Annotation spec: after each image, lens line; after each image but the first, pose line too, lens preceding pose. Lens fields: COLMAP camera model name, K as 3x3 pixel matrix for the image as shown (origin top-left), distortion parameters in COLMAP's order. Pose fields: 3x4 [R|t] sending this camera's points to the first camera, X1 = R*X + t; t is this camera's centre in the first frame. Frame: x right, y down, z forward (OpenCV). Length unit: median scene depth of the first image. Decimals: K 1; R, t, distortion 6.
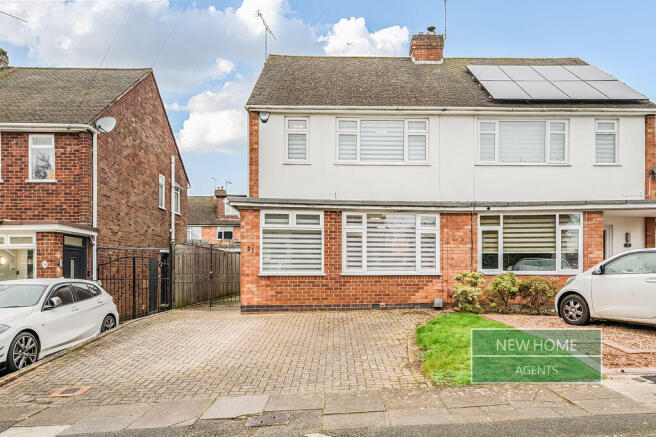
lens RADIAL K [[372.1, 0, 327.9], [0, 372.1, 214.4], [0, 0, 1]] dist [0.011963, 0.000873]
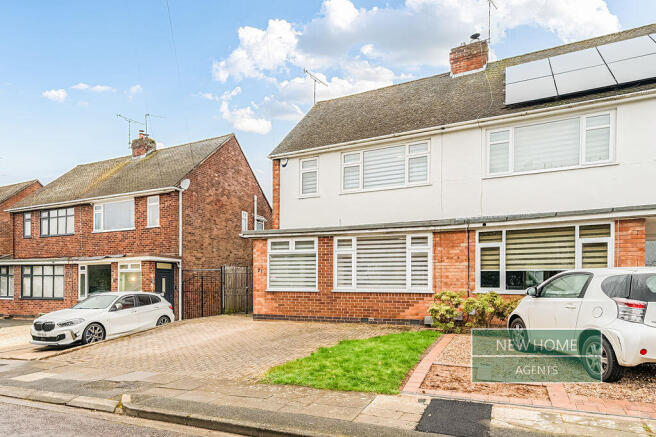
lens RADIAL K [[357.9, 0, 327.8], [0, 357.9, 221.3], [0, 0, 1]] dist [0.018105, -0.001525]
pose [[0.896642, -0.067649, -0.437558, 0.484150], [0.060668, 0.997709, -0.029930, -0.021355], [0.438580, 0.000291, 0.898692, -0.010148]]
